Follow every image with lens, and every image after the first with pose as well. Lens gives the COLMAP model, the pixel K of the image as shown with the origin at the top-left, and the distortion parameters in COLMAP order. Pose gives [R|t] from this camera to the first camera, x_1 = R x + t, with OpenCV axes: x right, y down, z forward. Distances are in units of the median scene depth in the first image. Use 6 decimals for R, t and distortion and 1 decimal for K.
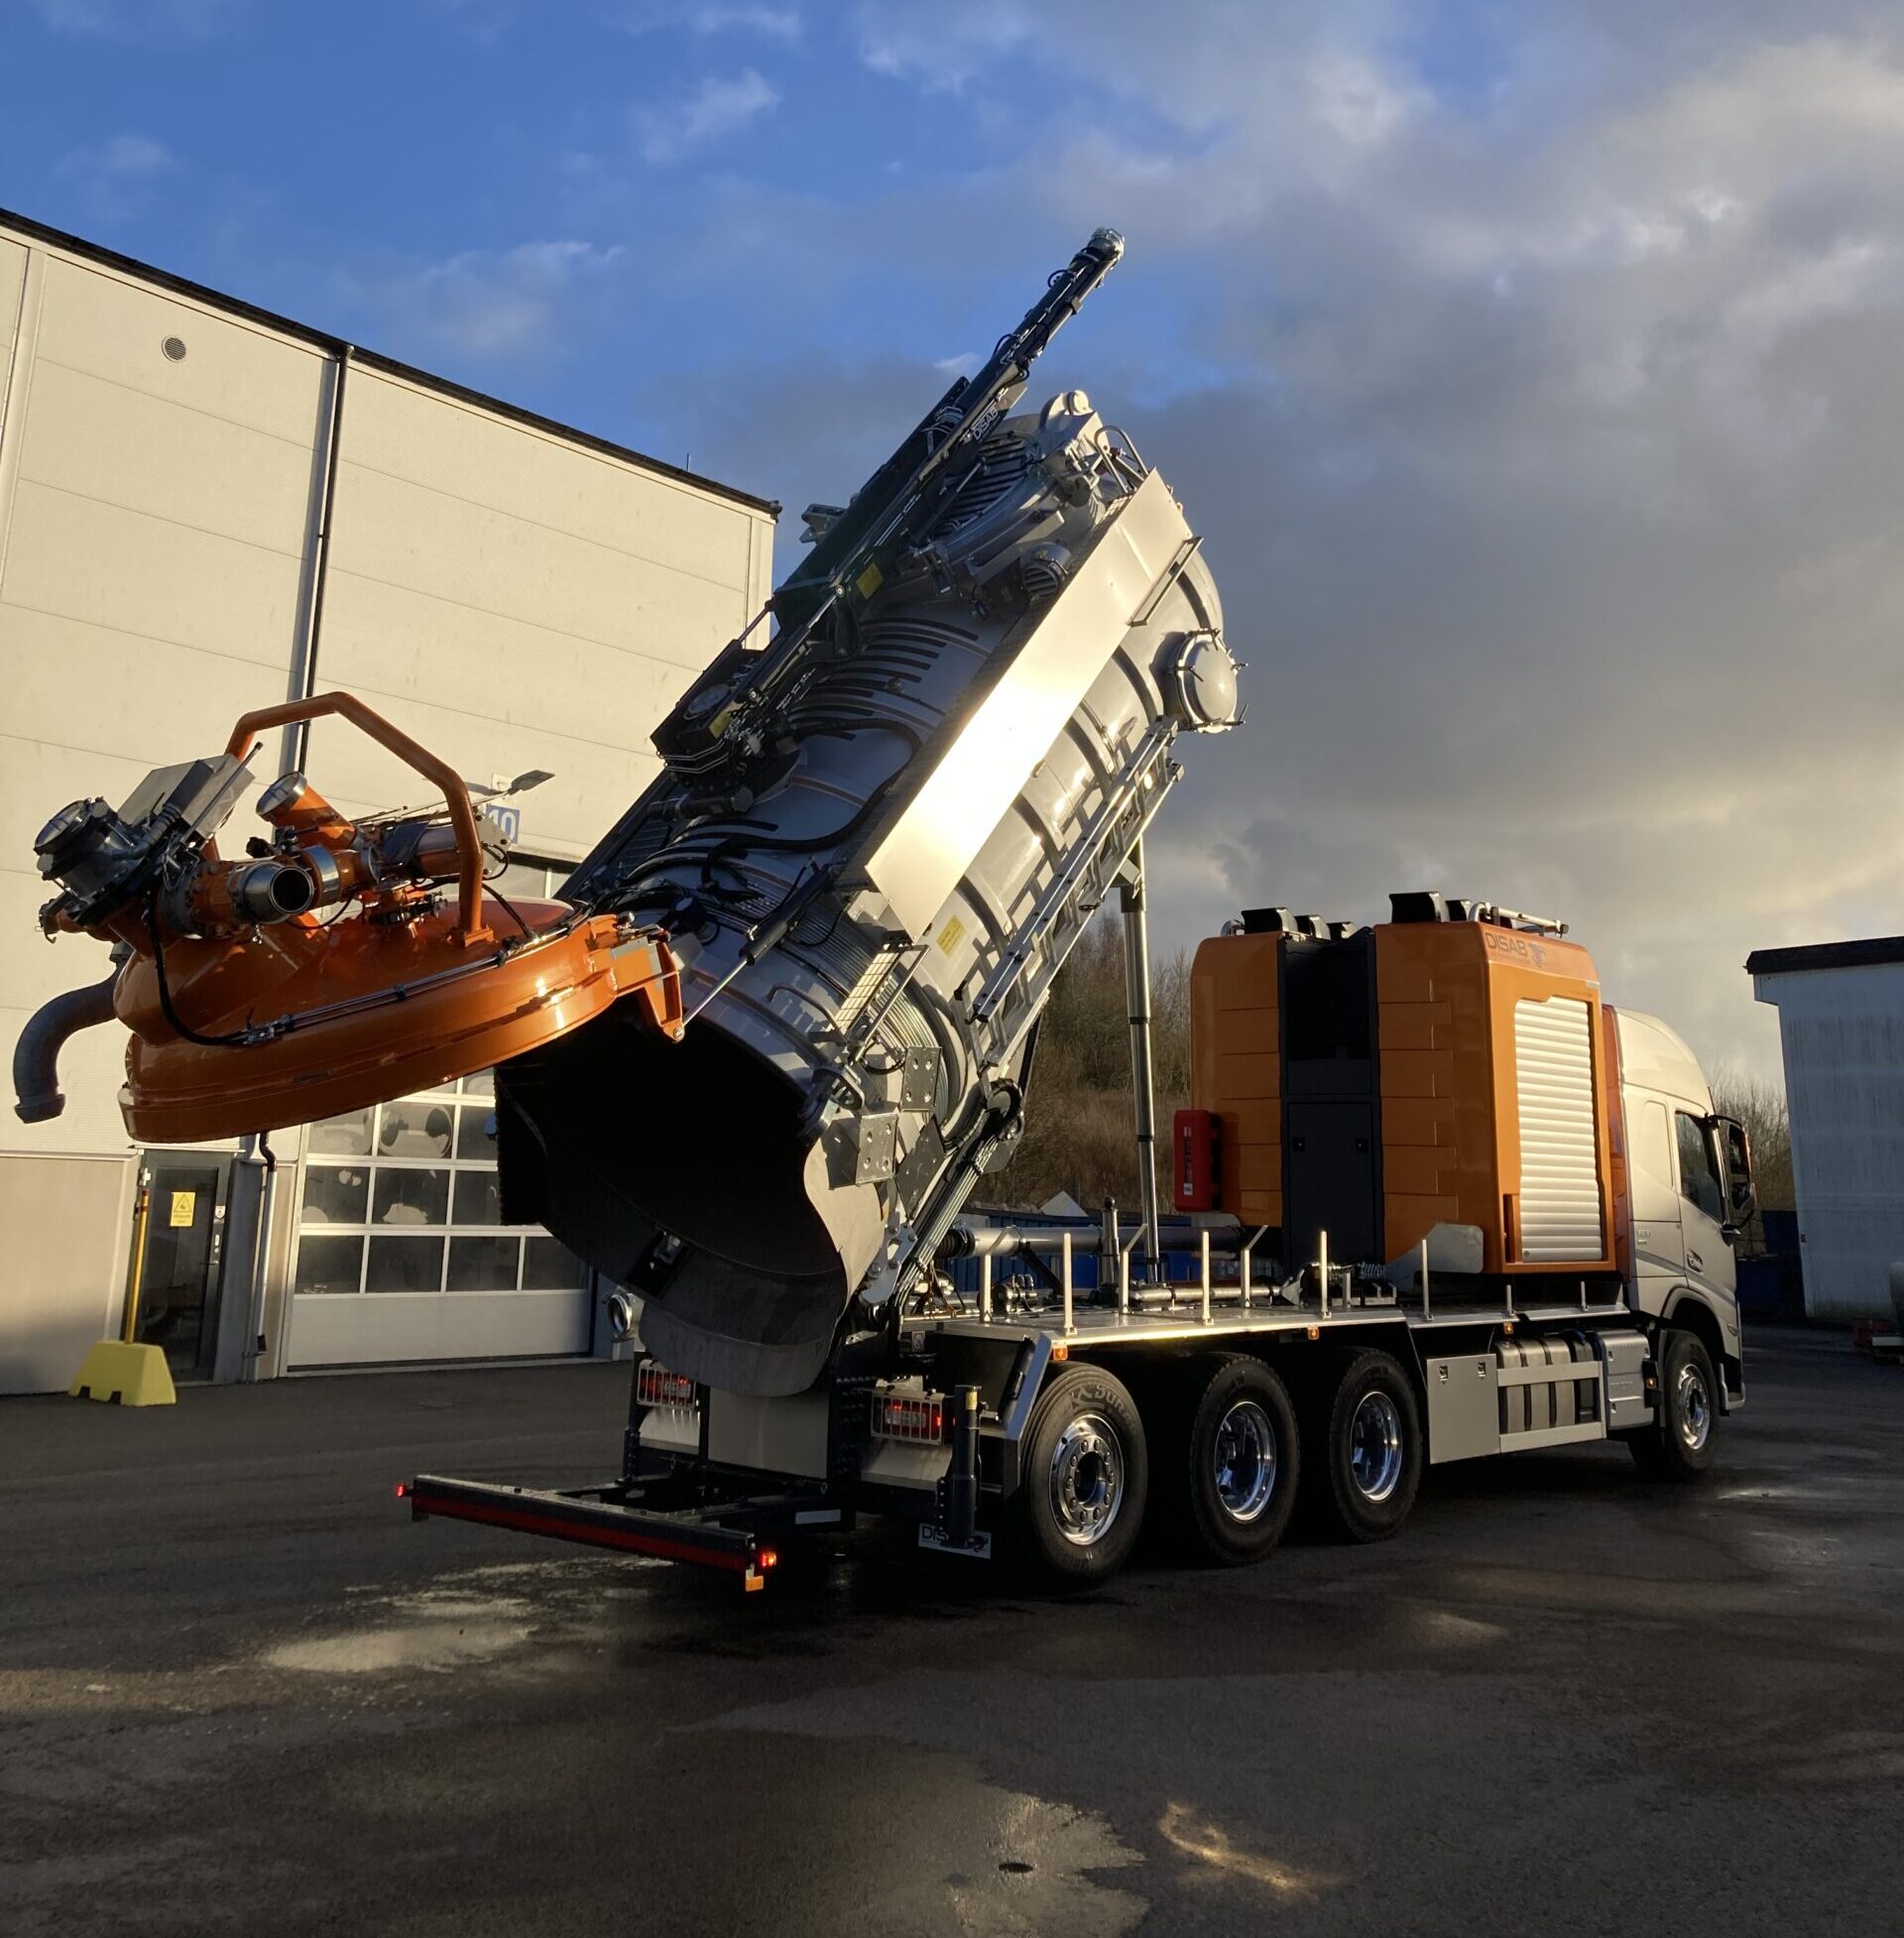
lens RADIAL K [[1999.3, 0, 959.5], [0, 1999.3, 749.8], [0, 0, 1]] dist [0.067792, 0.012241]
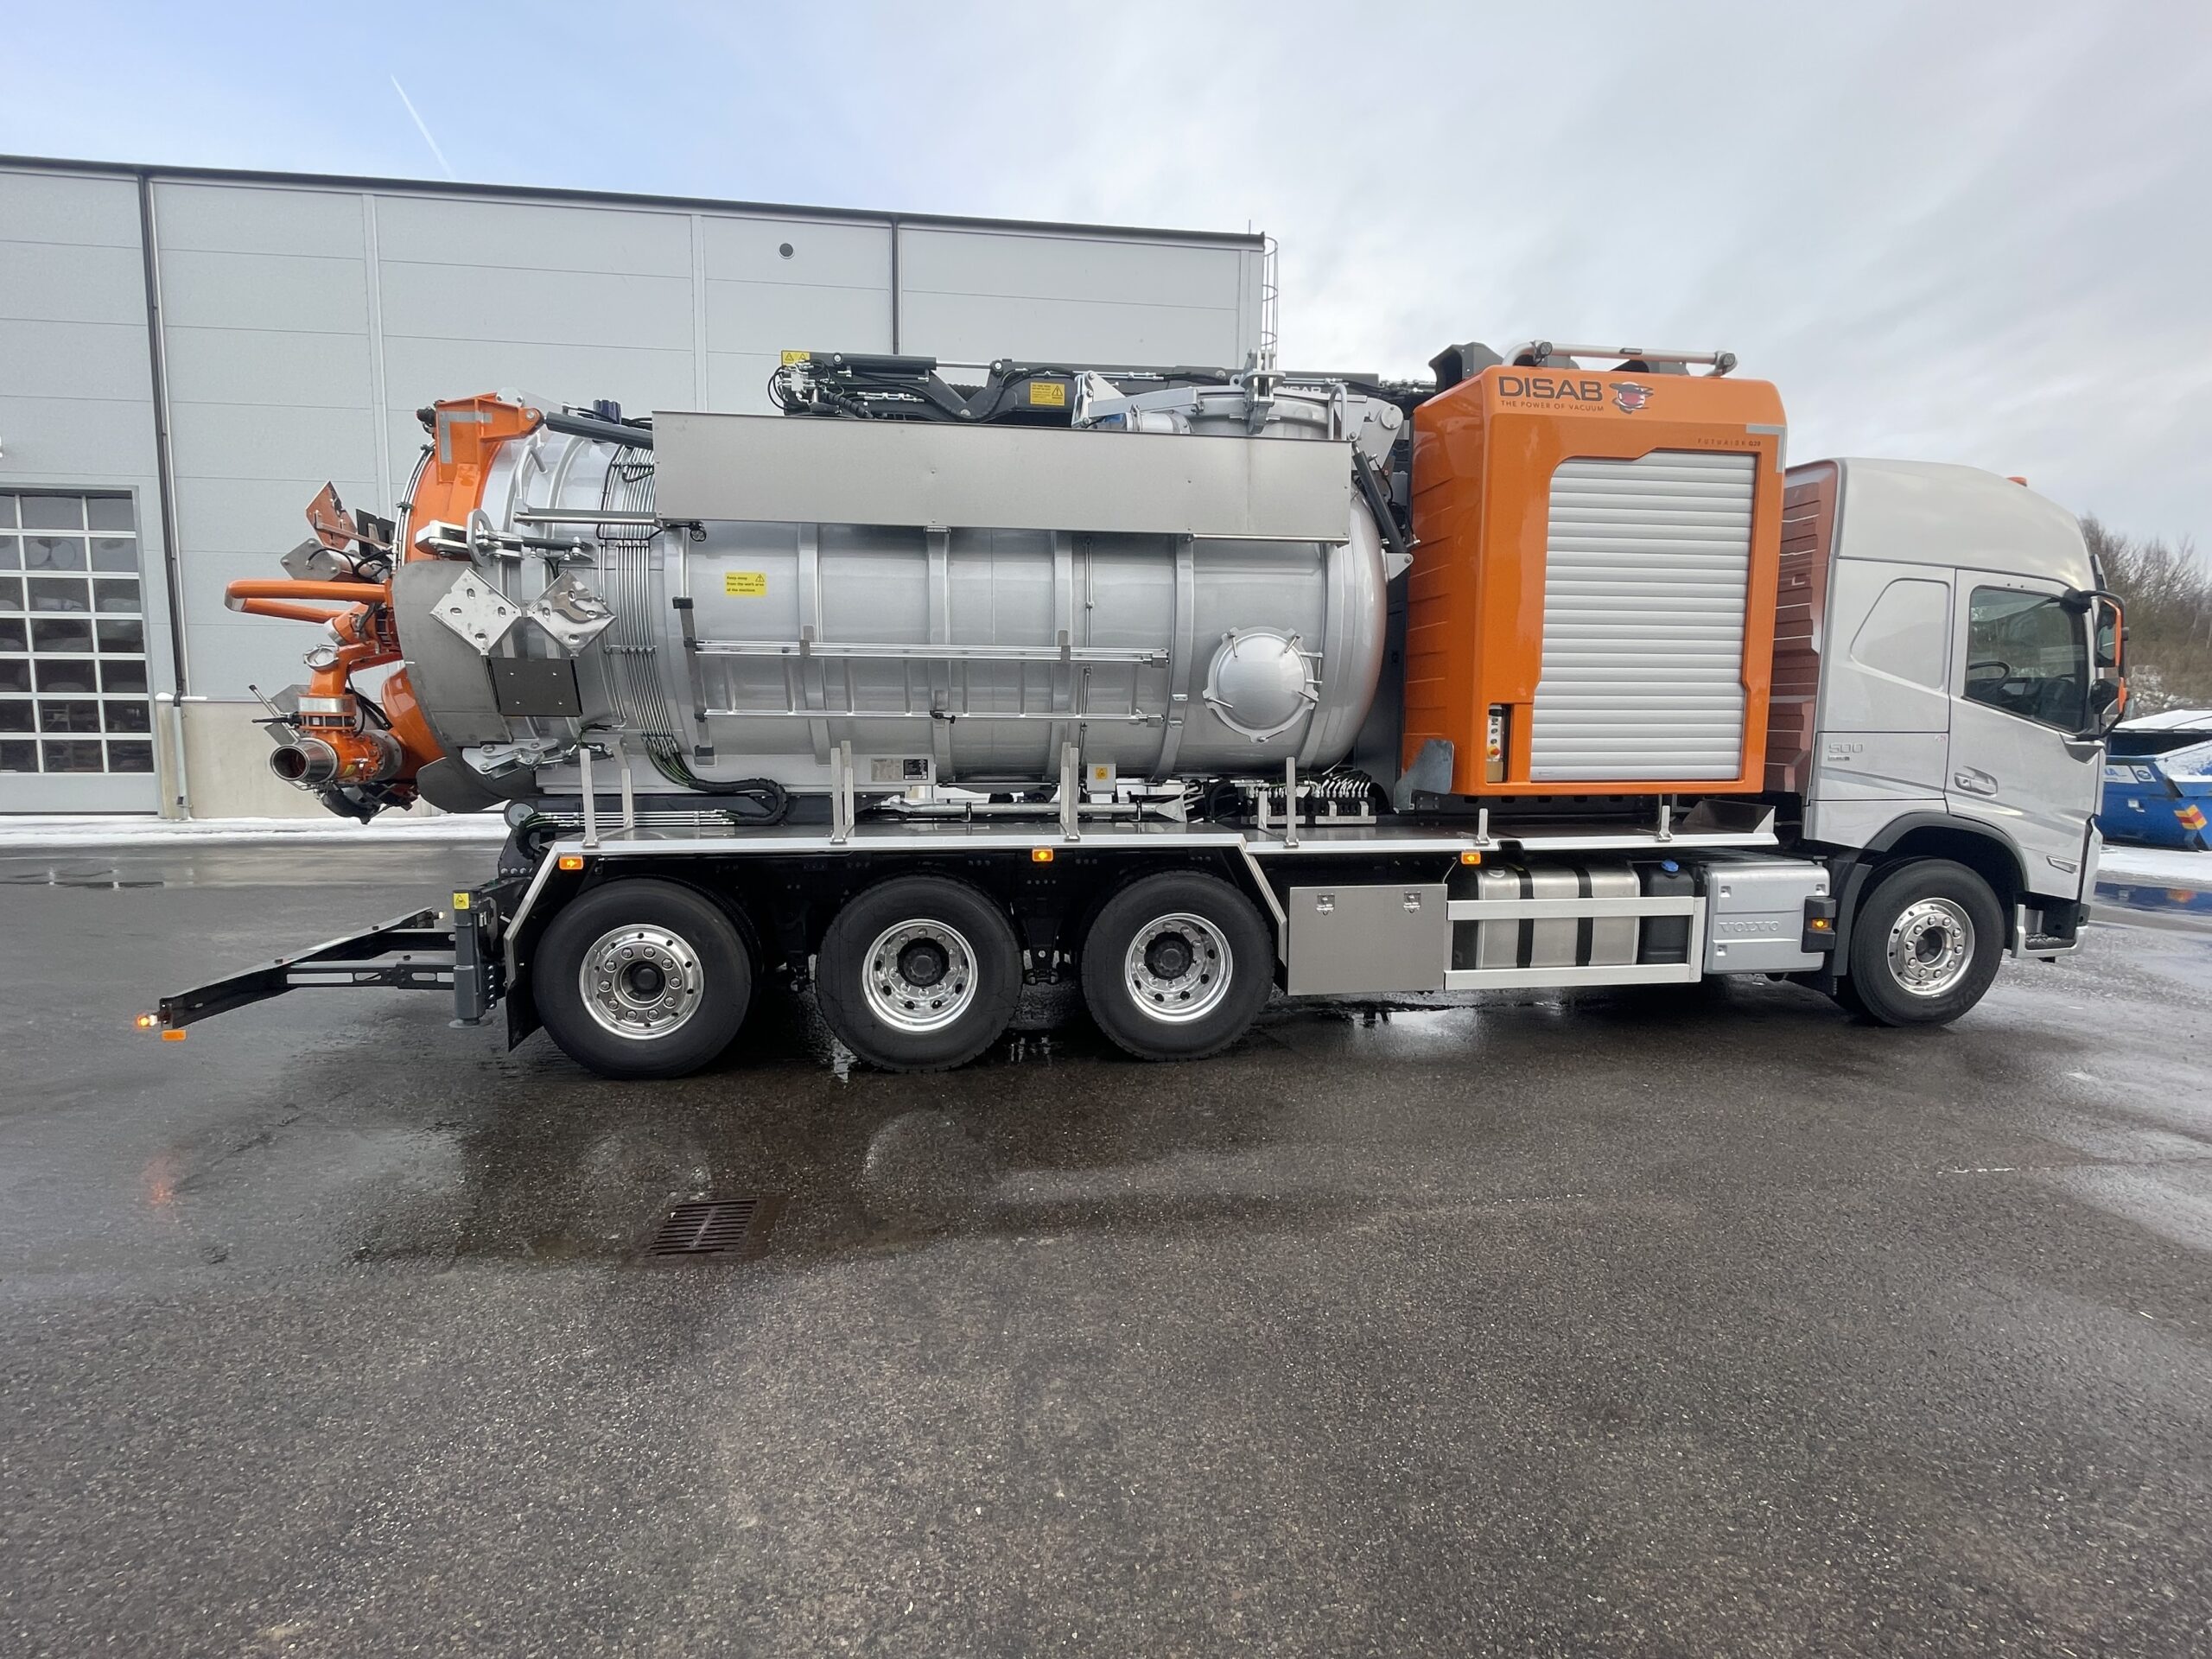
lens RADIAL K [[984.4, 0, 1096.5], [0, 984.4, 815.5], [0, 0, 1]] dist [-0.014375, 0.001204]
pose [[0.749294, 0.047401, -0.660539, 0.419635], [0.153729, 0.957739, 0.243113, 0.143159], [0.644147, -0.283707, 0.710341, 0.602635]]
